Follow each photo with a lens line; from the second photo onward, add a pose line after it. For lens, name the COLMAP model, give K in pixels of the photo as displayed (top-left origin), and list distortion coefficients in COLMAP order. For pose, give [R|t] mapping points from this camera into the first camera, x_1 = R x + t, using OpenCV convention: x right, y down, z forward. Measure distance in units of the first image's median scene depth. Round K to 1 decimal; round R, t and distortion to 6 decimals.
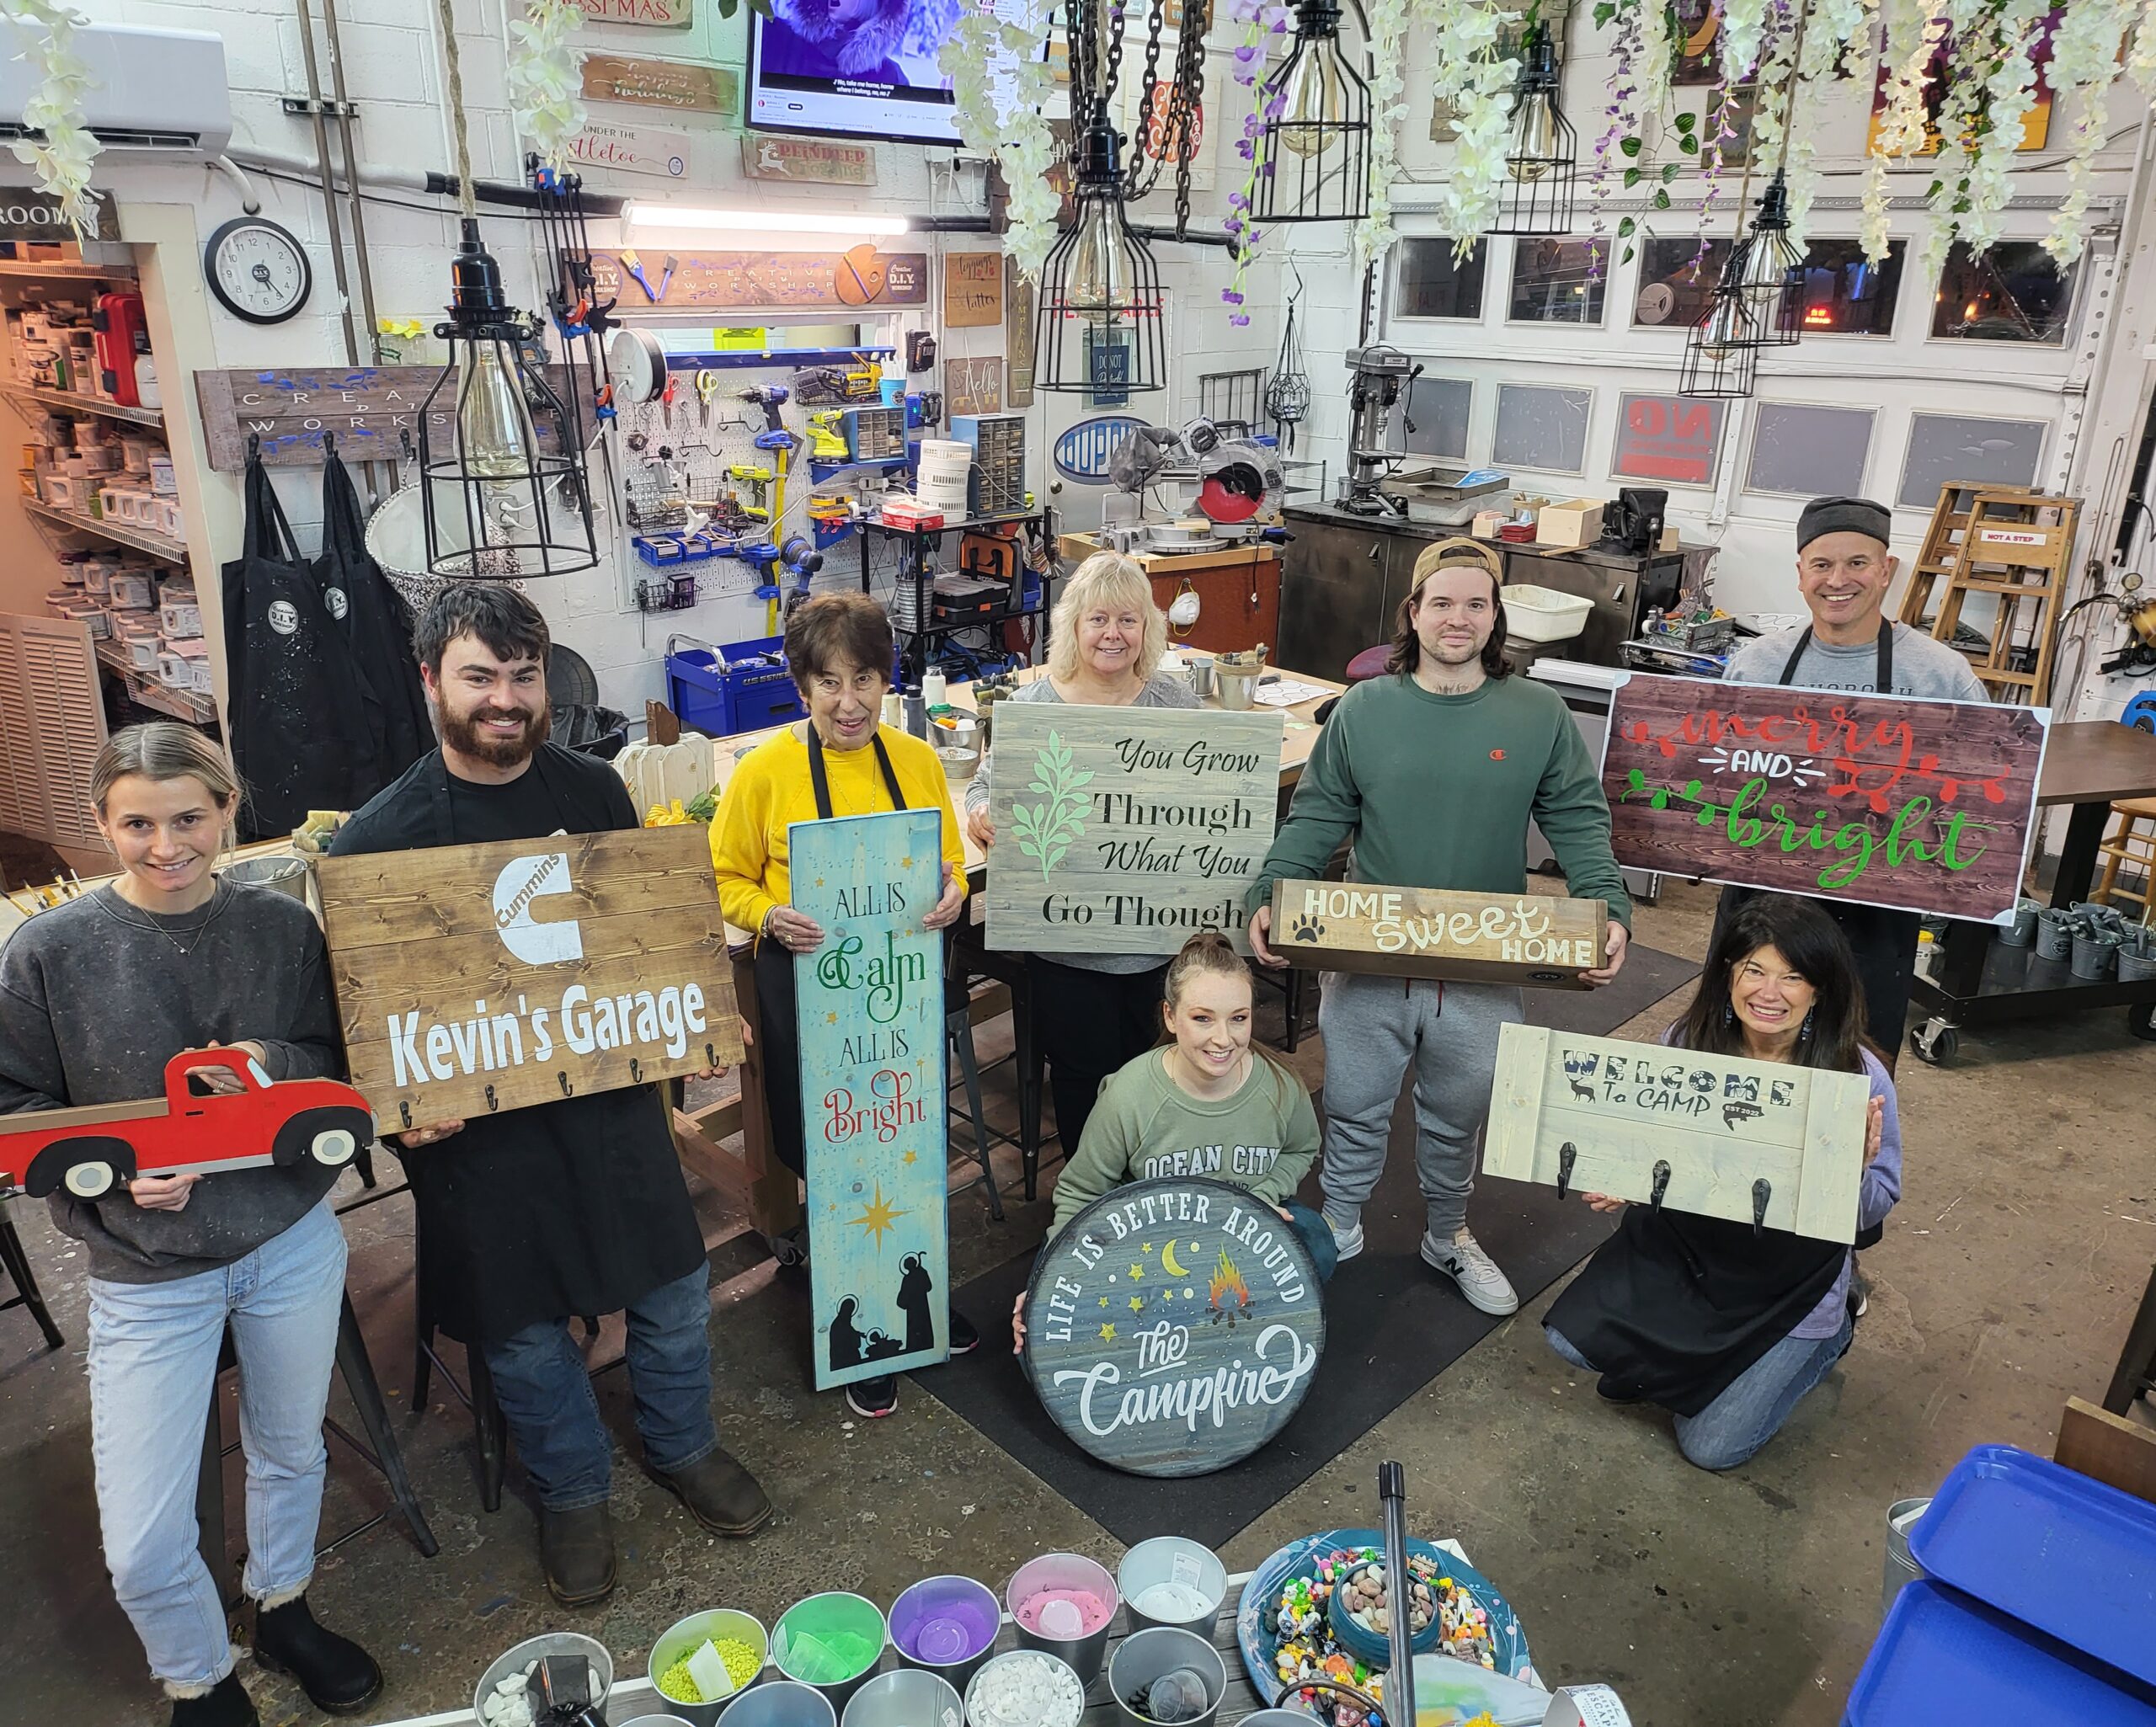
lens RADIAL K [[1633.7, 0, 1112.5], [0, 1633.7, 928.1], [0, 0, 1]] dist [0.049202, -0.055434]
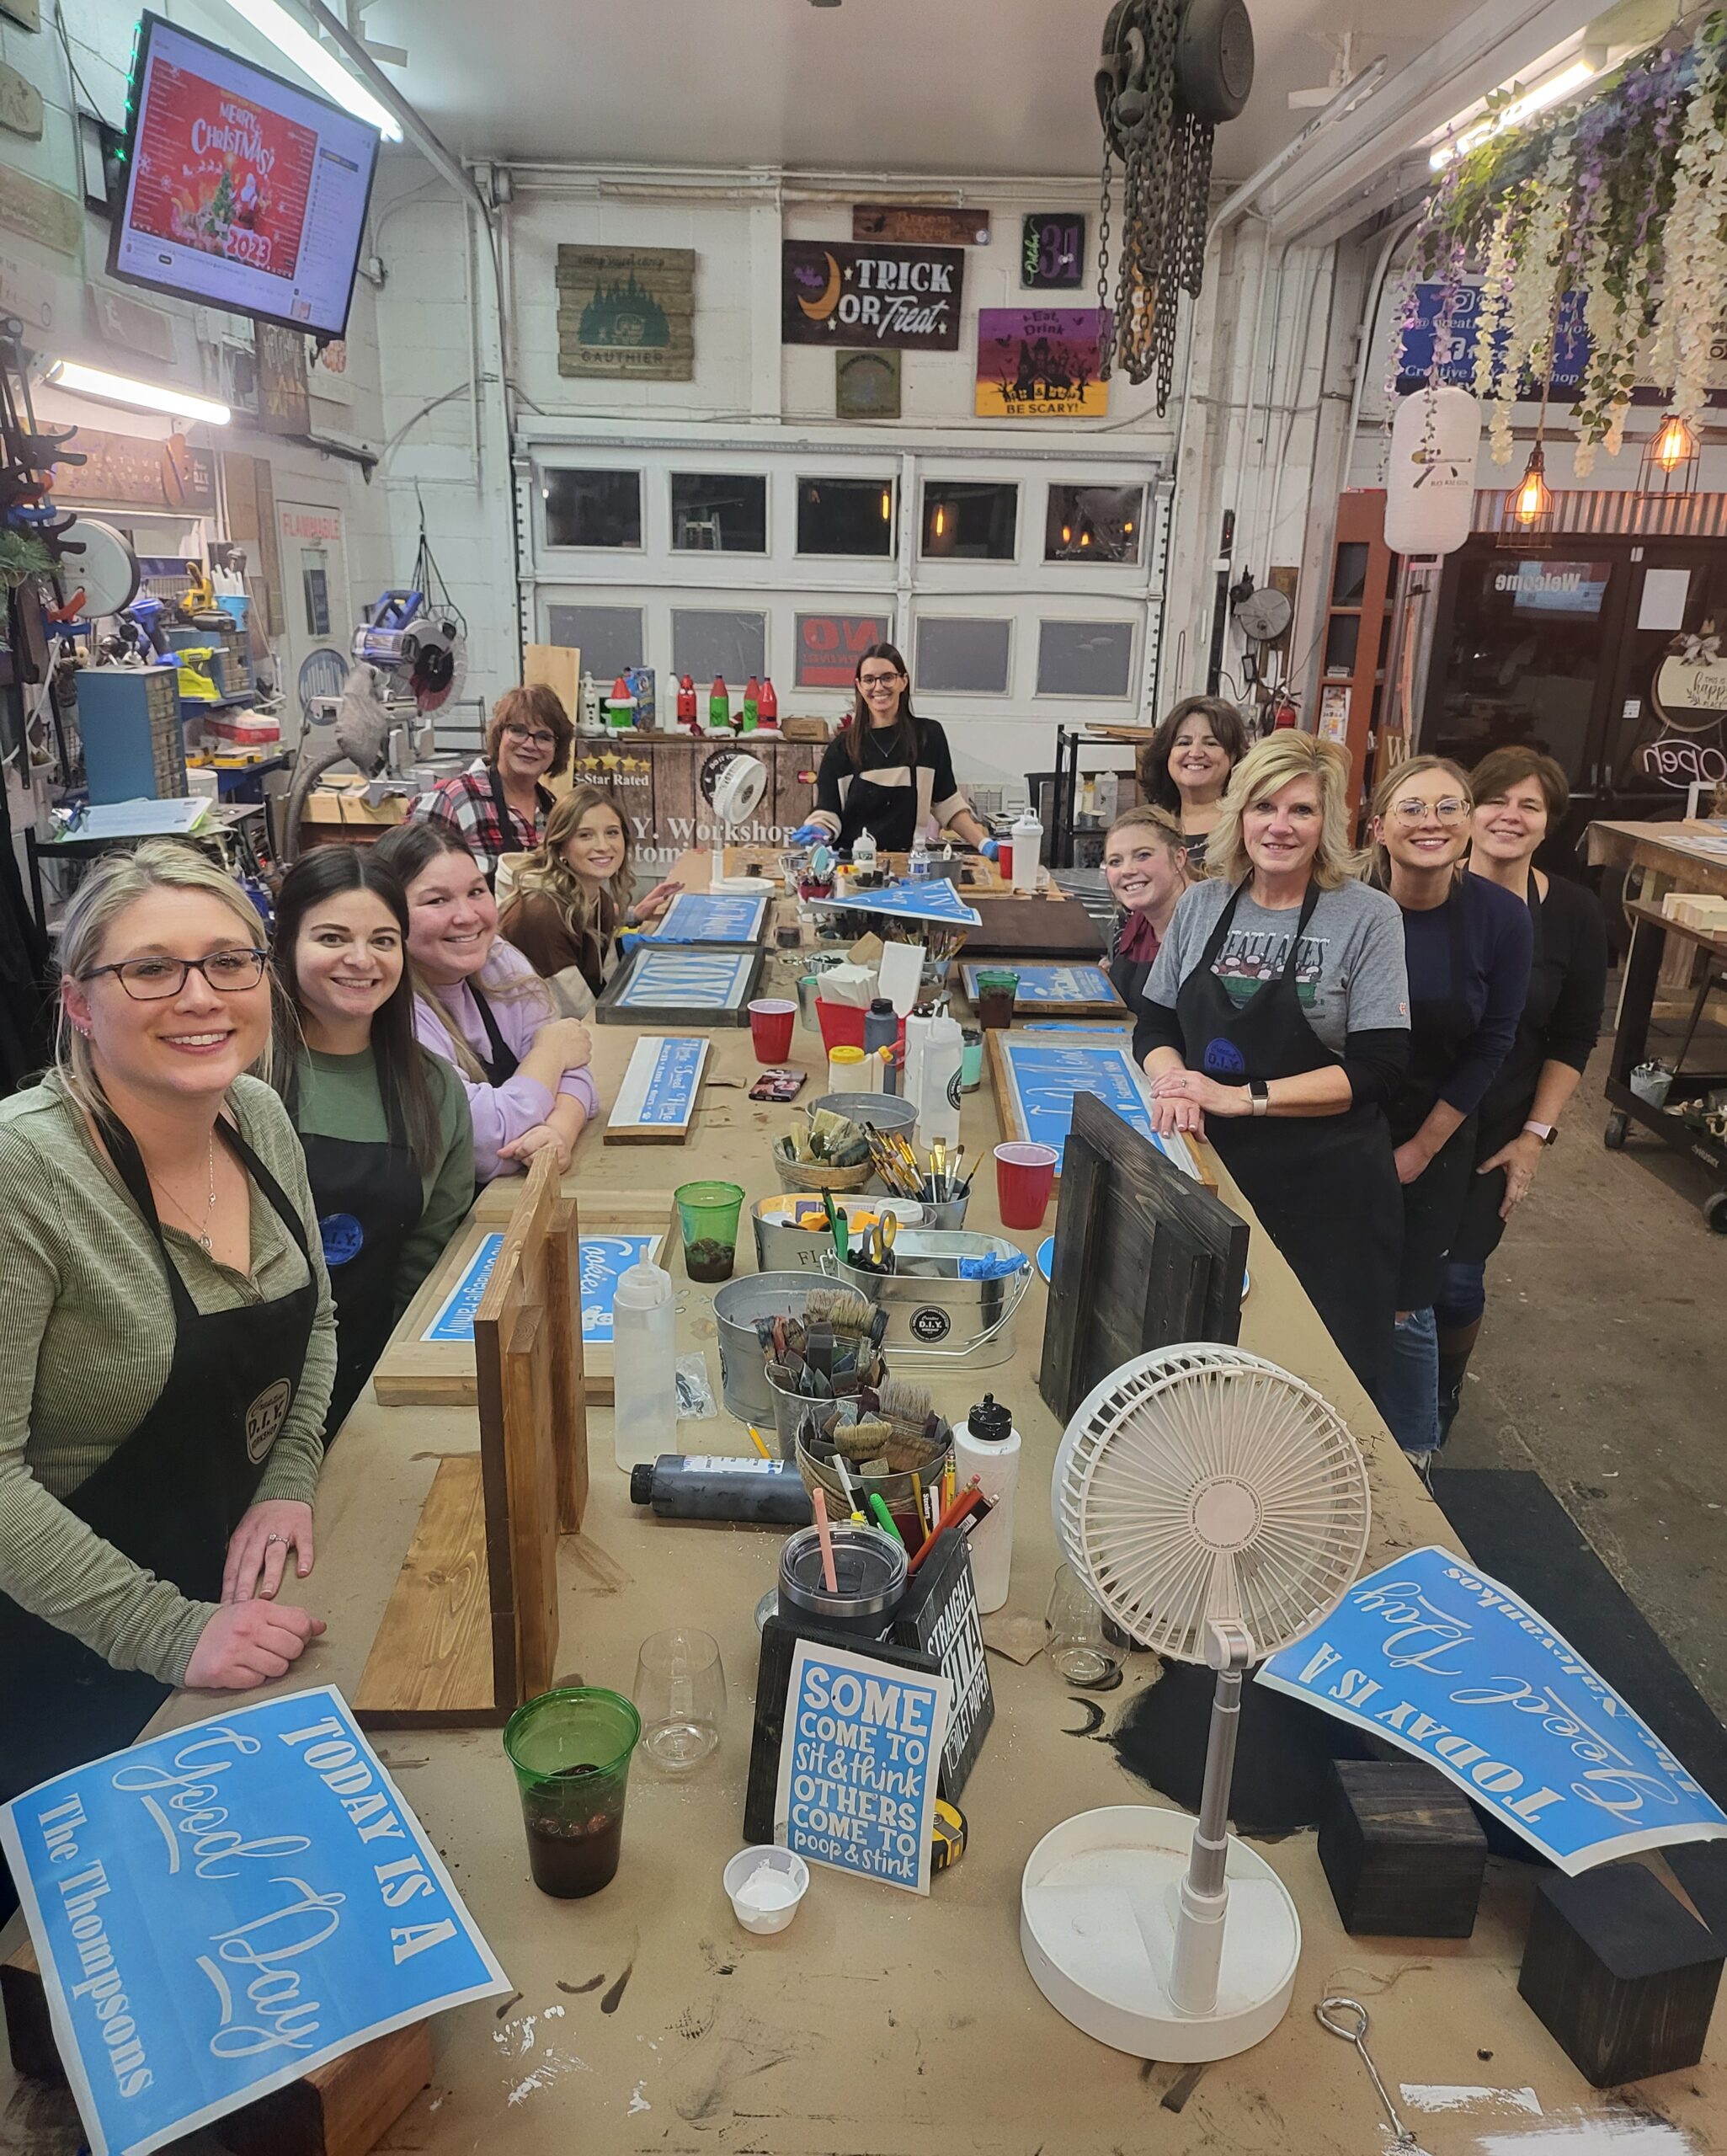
lens RADIAL K [[1633.7, 0, 848.1], [0, 1633.7, 1093.4], [0, 0, 1]] dist [0.049202, -0.055434]
pose [[0.704087, -0.242034, 0.667594, -0.527412], [0.253681, 0.963816, 0.081880, -0.101180], [-0.663255, 0.111705, 0.740010, 0.205694]]
